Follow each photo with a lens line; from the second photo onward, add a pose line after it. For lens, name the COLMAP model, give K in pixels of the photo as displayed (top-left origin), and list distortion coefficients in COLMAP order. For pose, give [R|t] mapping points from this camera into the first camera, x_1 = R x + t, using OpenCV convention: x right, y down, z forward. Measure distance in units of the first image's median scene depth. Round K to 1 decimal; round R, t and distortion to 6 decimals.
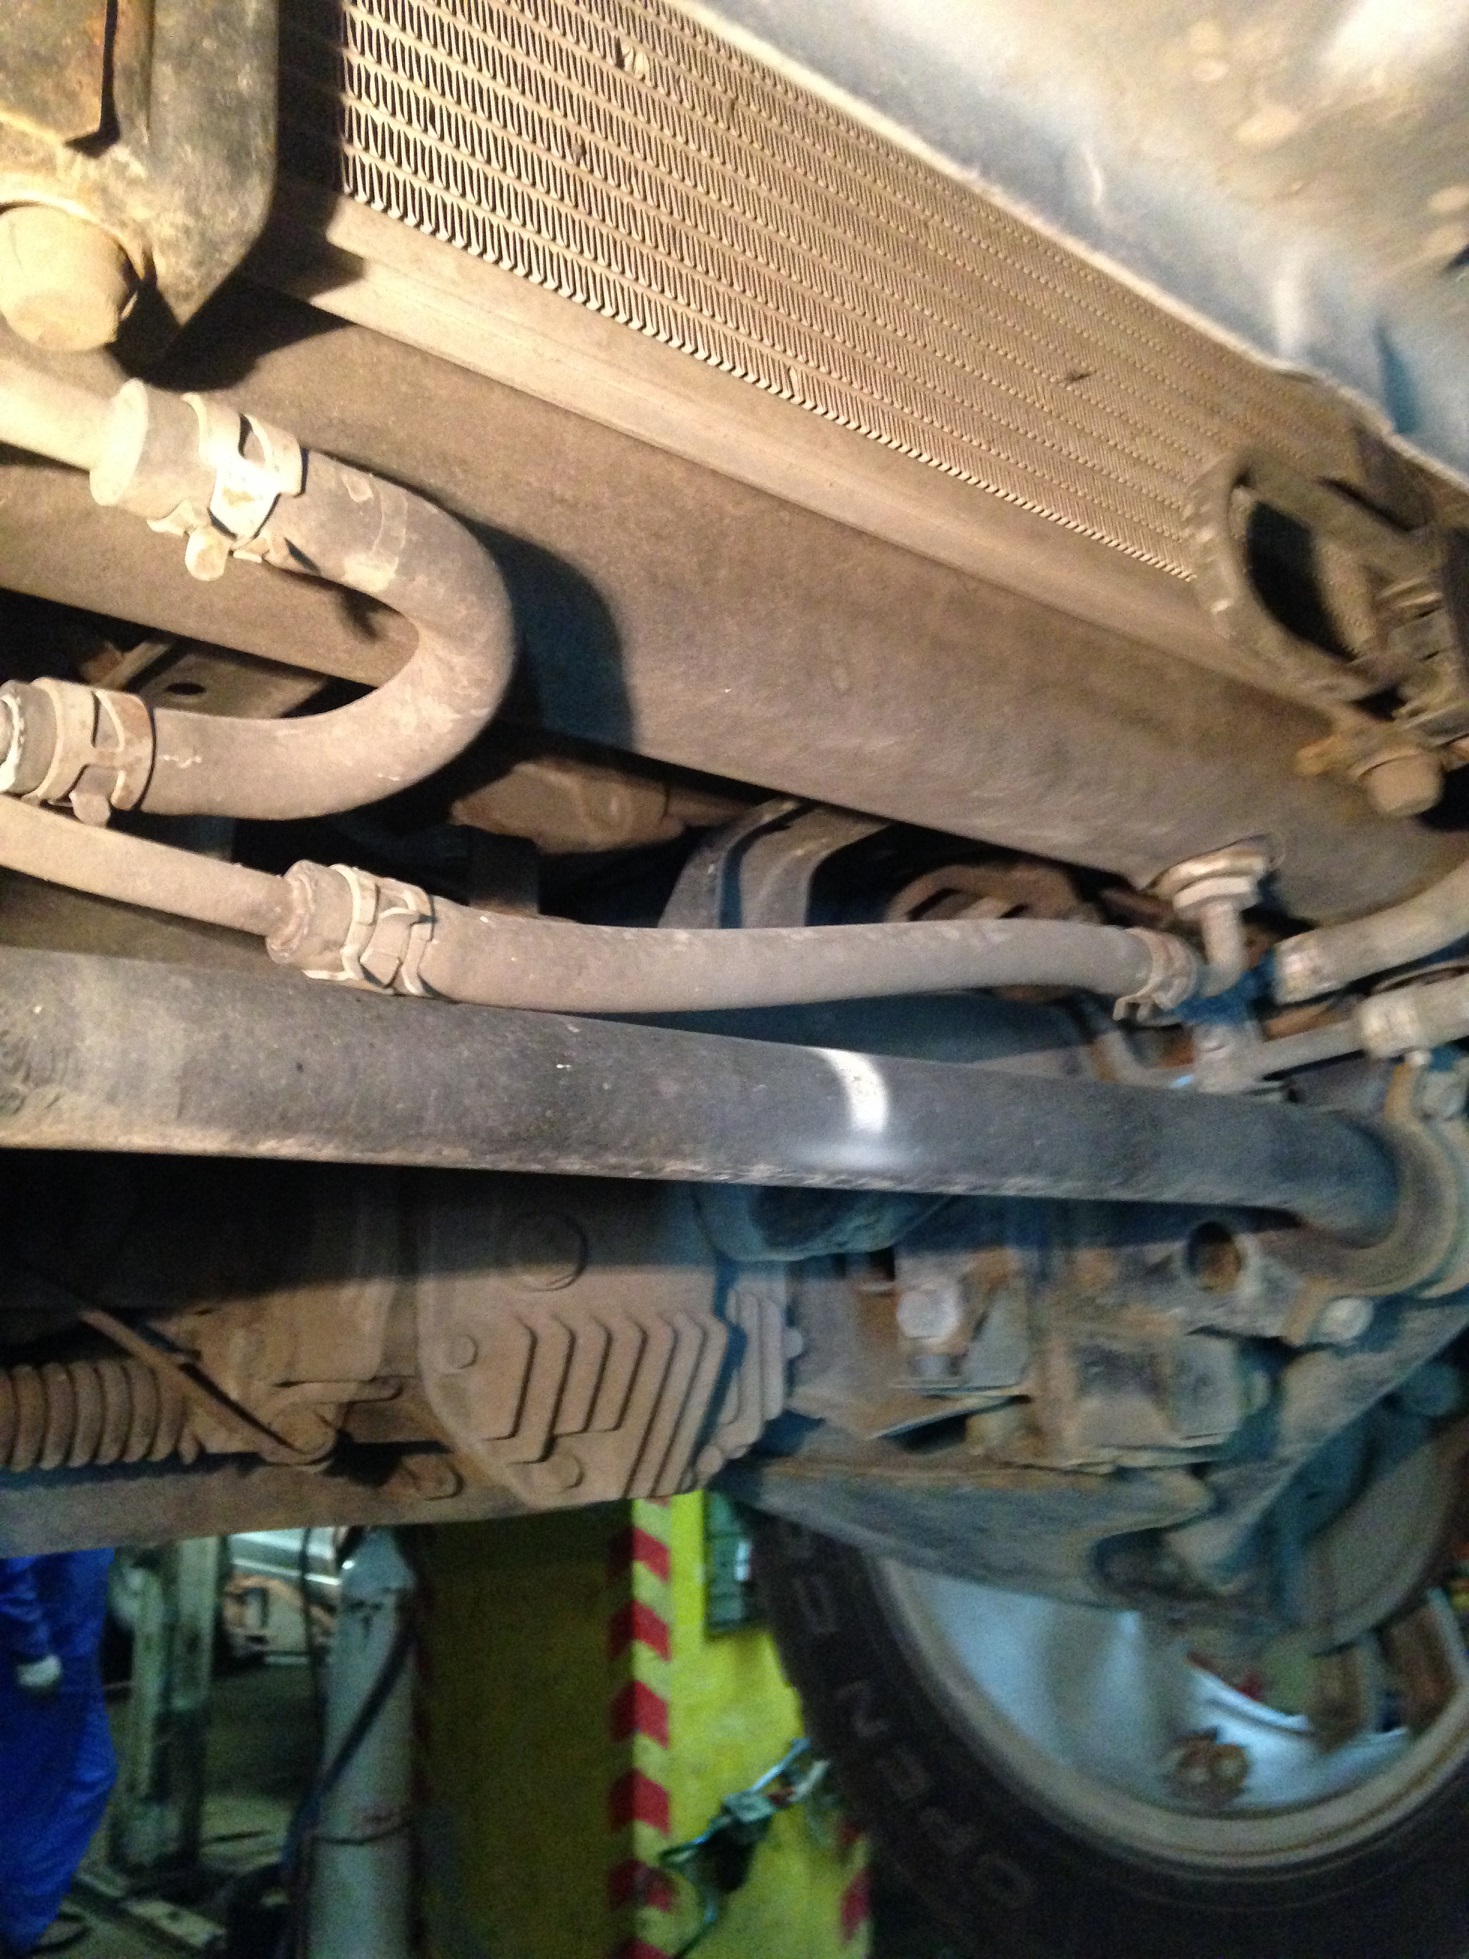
lens RADIAL K [[1892.4, 0, 734.5], [0, 1892.4, 979.5], [0, 0, 1]] dist [0.176953, -0.277183]
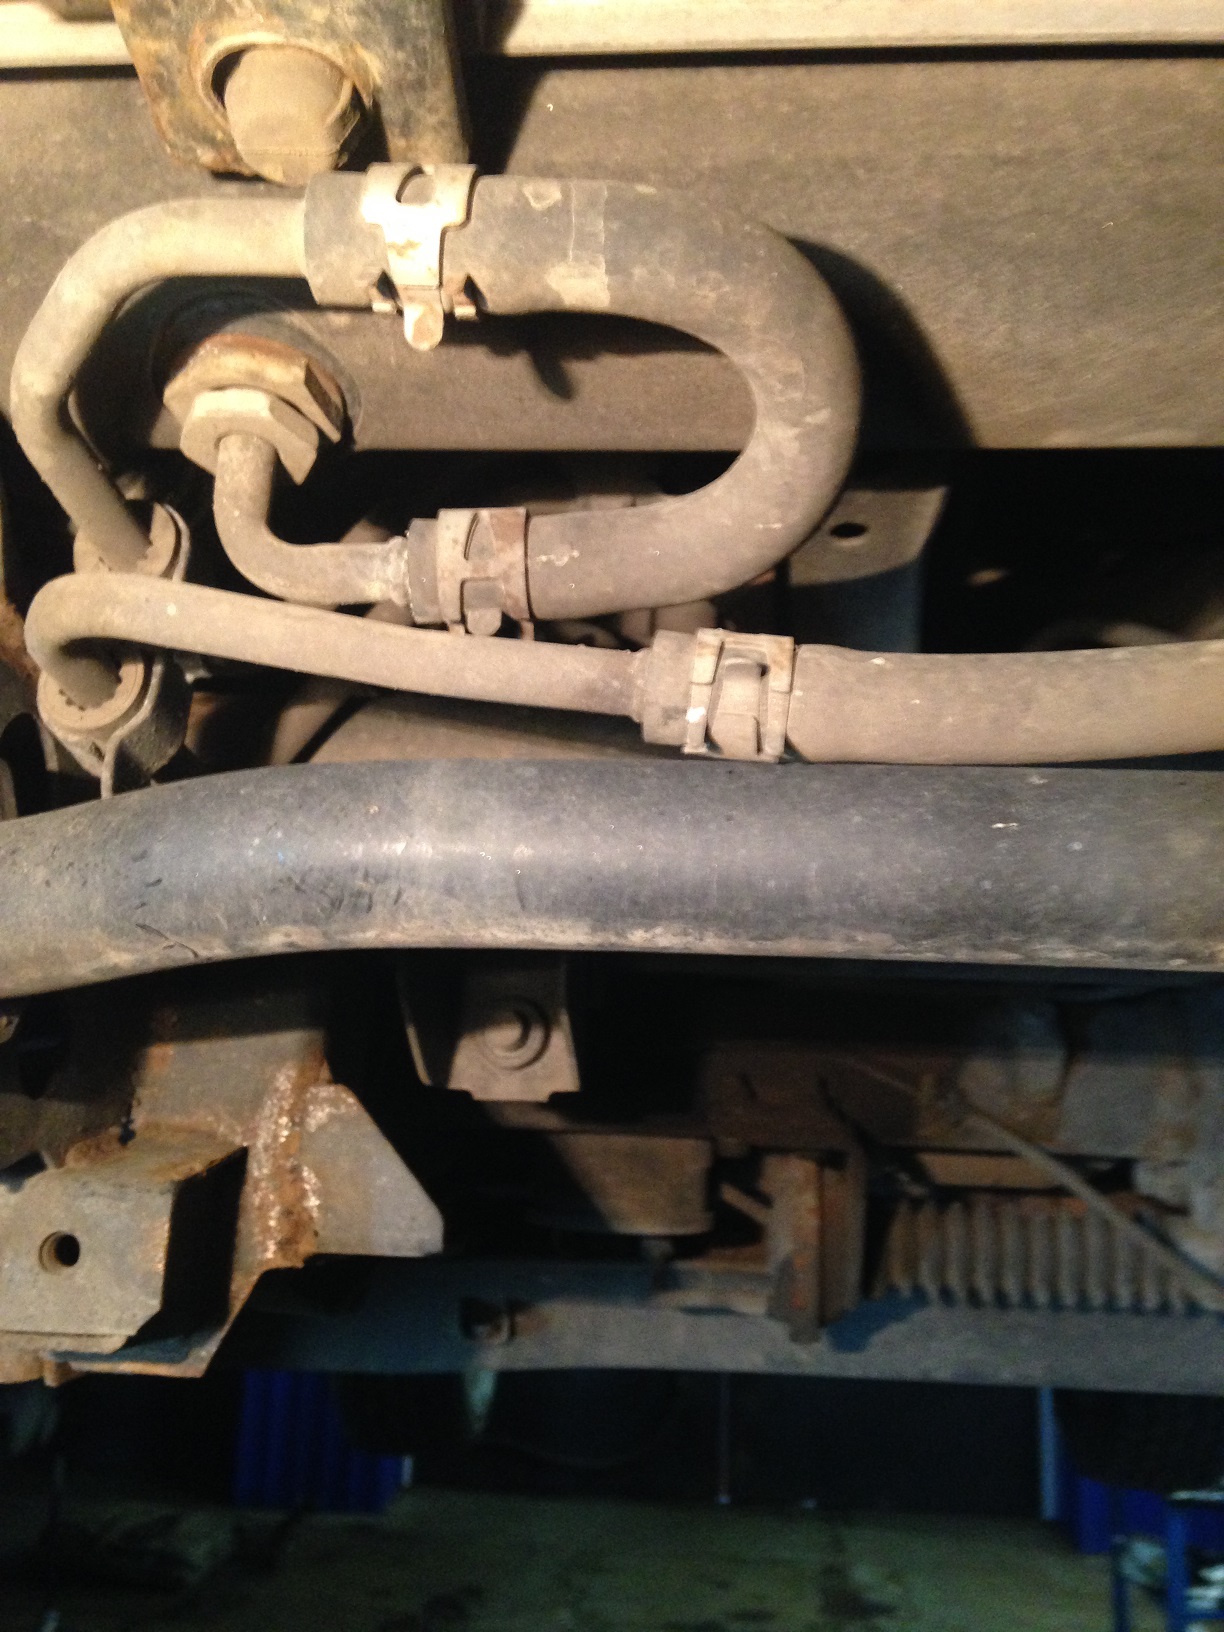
lens RADIAL K [[1532.9, 0, 612.0], [0, 1532.9, 816.0], [0, 0, 1]] dist [0.201967, -0.365540]
pose [[0.673479, -0.130678, -0.727564, 0.295963], [0.082437, 0.991388, -0.101755, 0.102638], [0.734595, 0.008552, 0.678452, 0.475474]]
